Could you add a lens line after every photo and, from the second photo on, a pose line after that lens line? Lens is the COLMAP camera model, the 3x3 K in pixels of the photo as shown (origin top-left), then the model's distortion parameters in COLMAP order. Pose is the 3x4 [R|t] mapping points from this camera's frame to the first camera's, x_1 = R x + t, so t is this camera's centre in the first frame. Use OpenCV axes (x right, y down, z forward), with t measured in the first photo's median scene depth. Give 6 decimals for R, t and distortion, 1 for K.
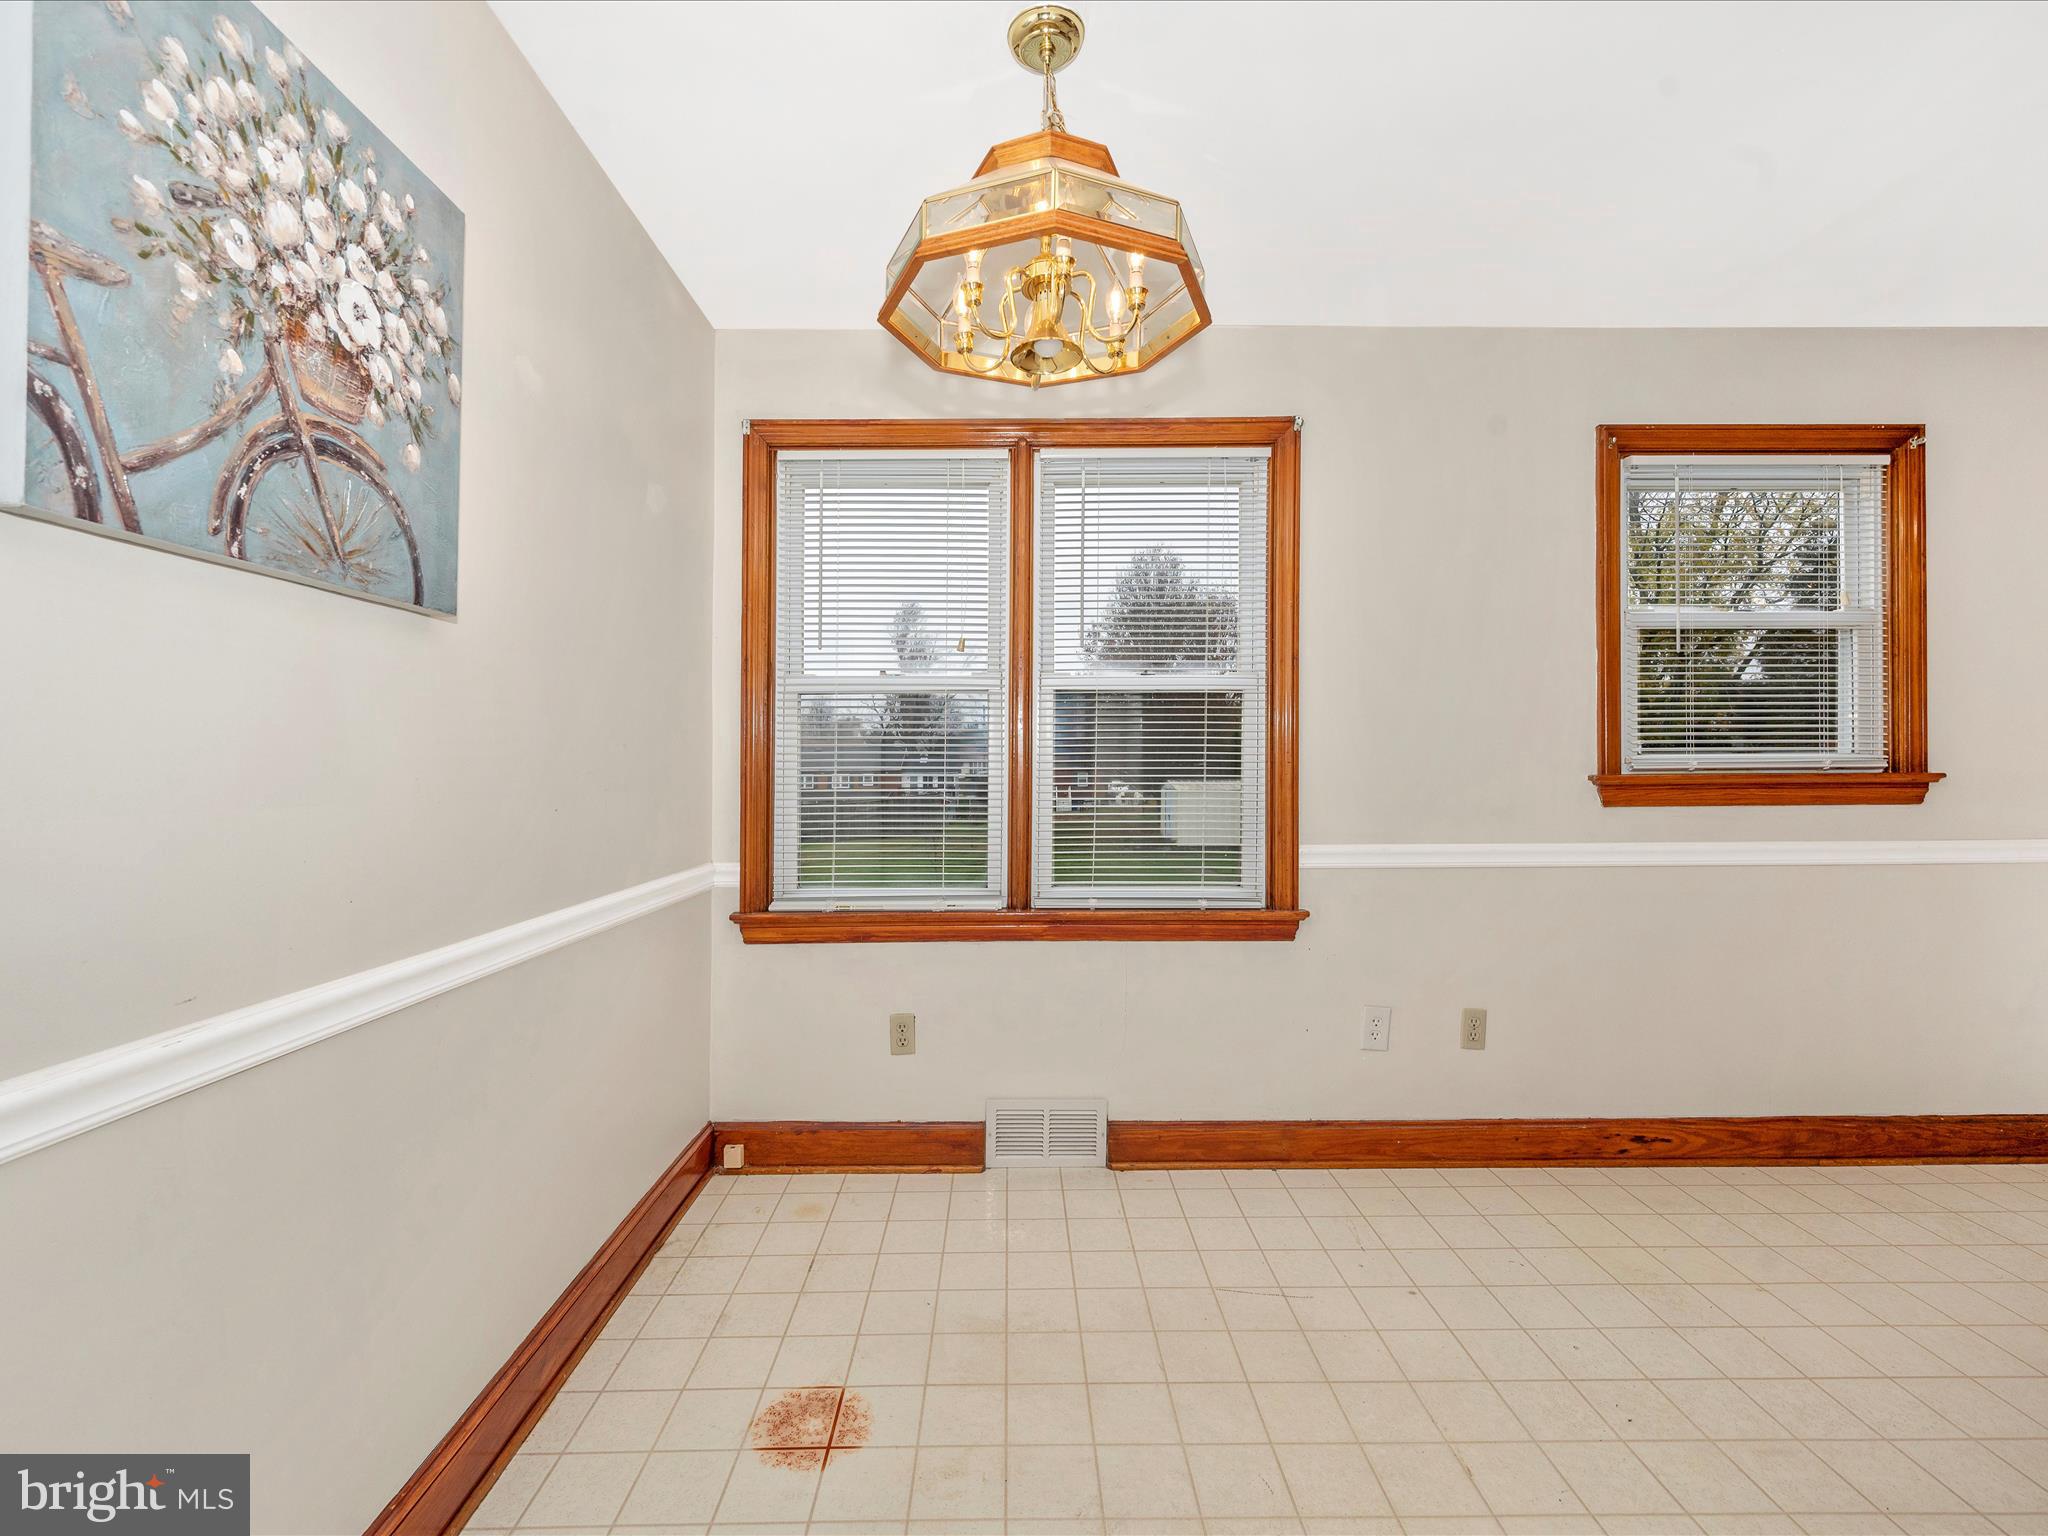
lens RADIAL K [[913.7, 0, 1030.0], [0, 913.7, 775.3], [0, 0, 1]] dist [-0.001173, -0.000820]
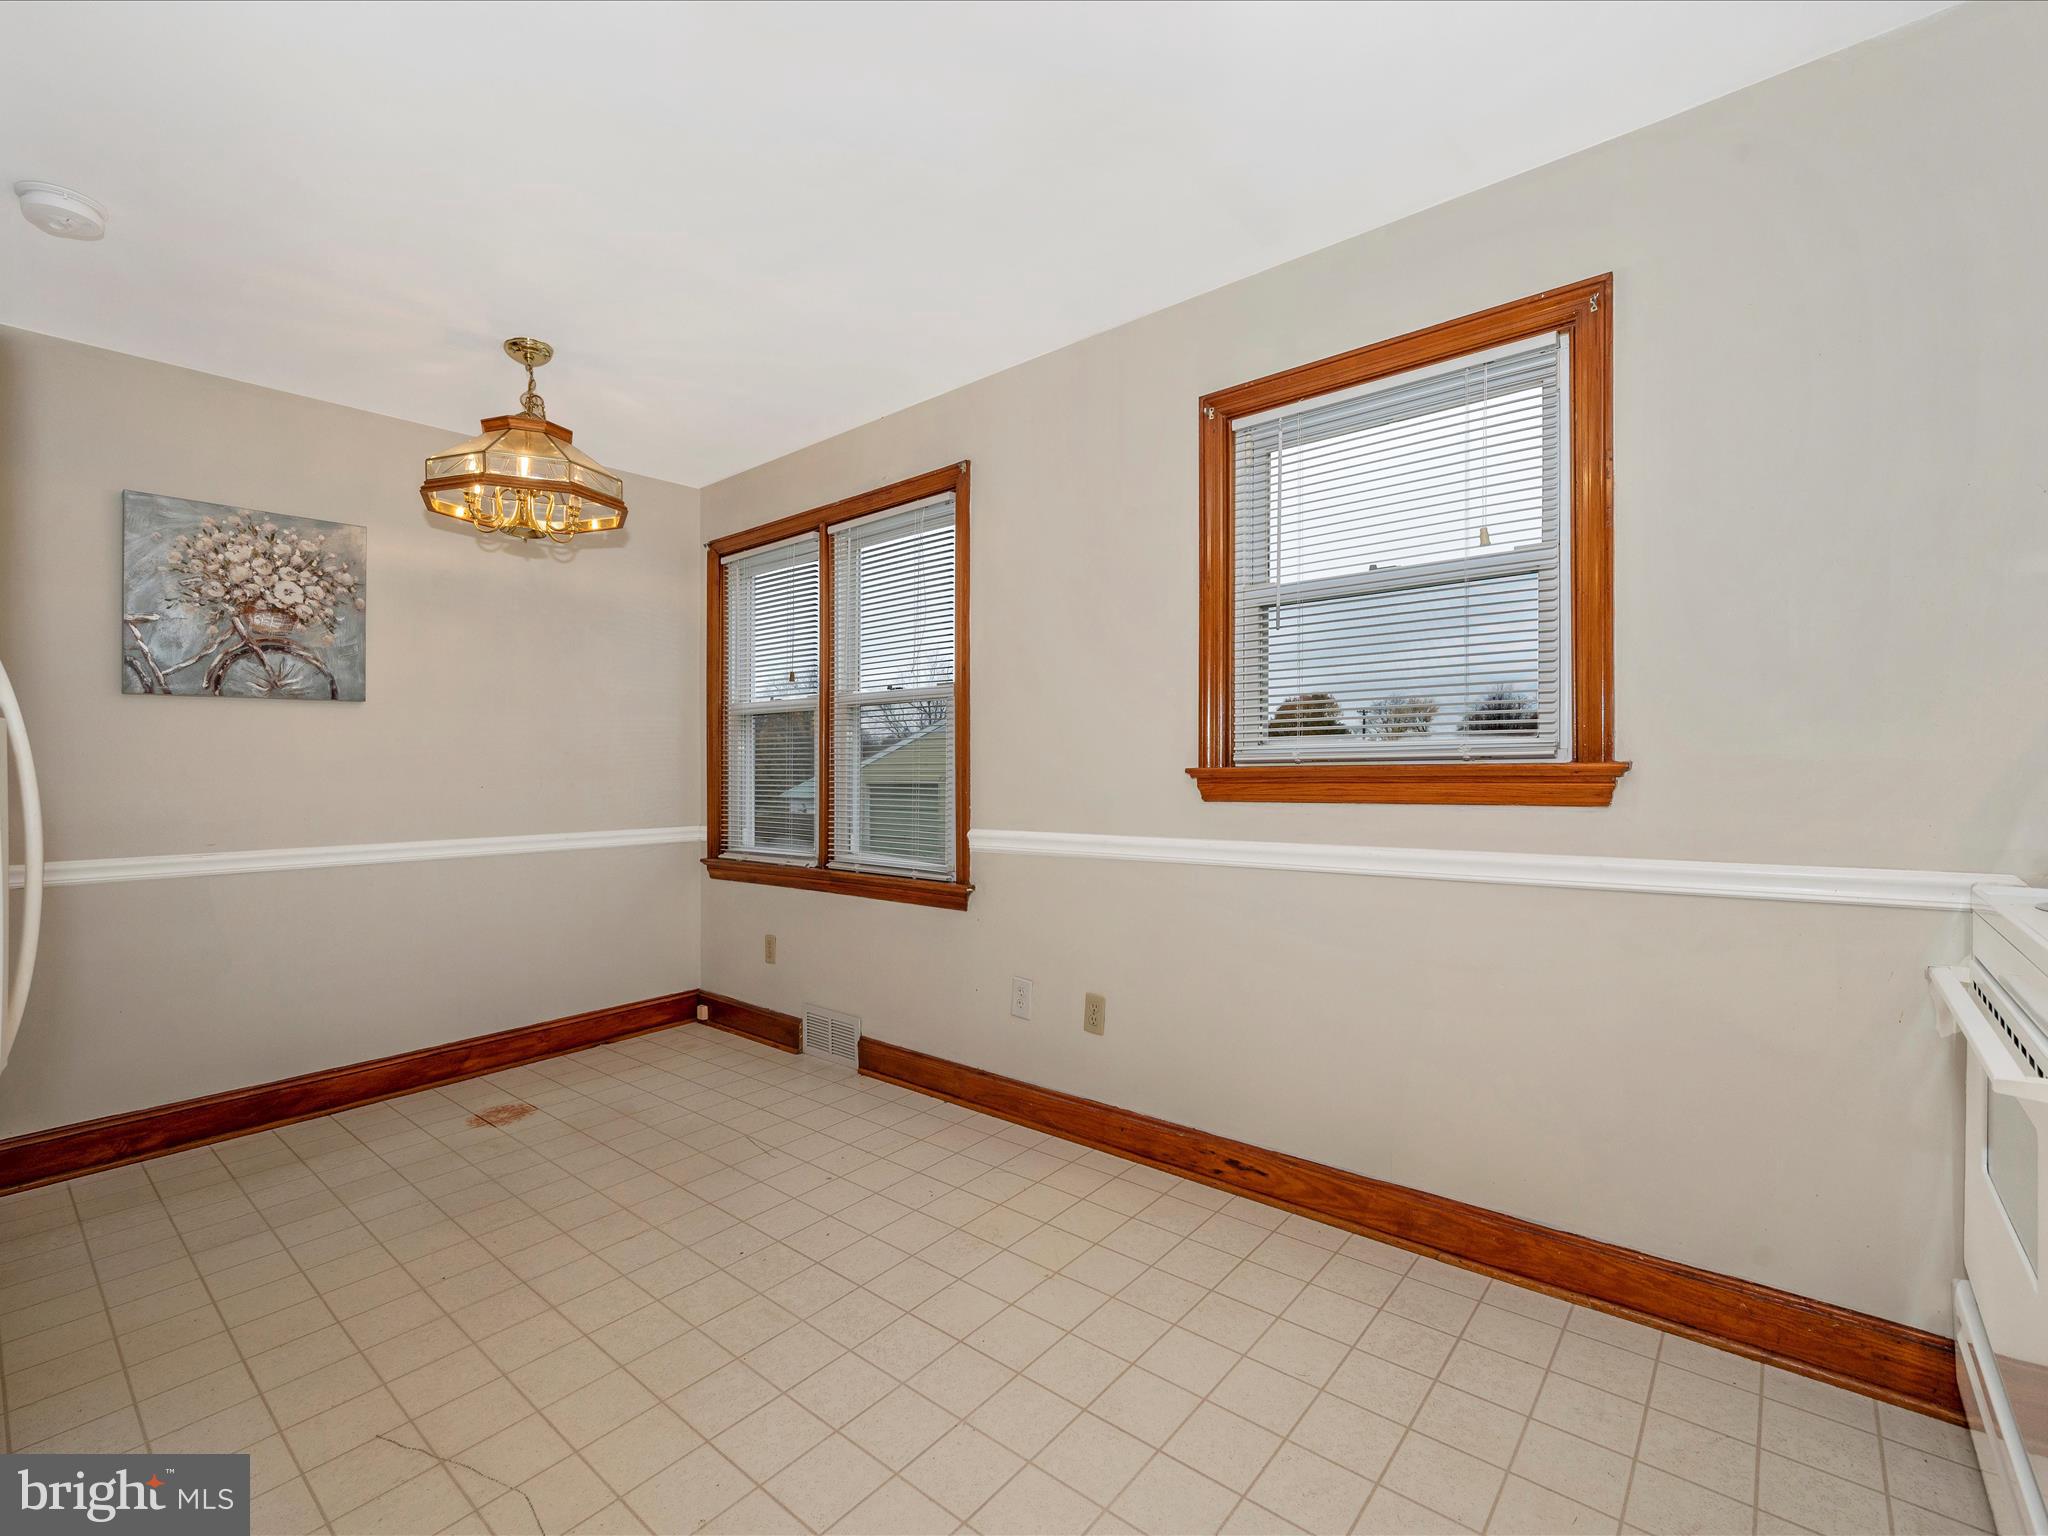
lens RADIAL K [[913.7, 0, 1030.0], [0, 913.7, 775.3], [0, 0, 1]] dist [-0.001173, -0.000820]
pose [[0.761411, 0.000929, -0.648269, 1.116755], [0.000966, 0.999996, 0.002568, 0.005169], [0.648269, -0.002582, 0.761407, 0.168744]]
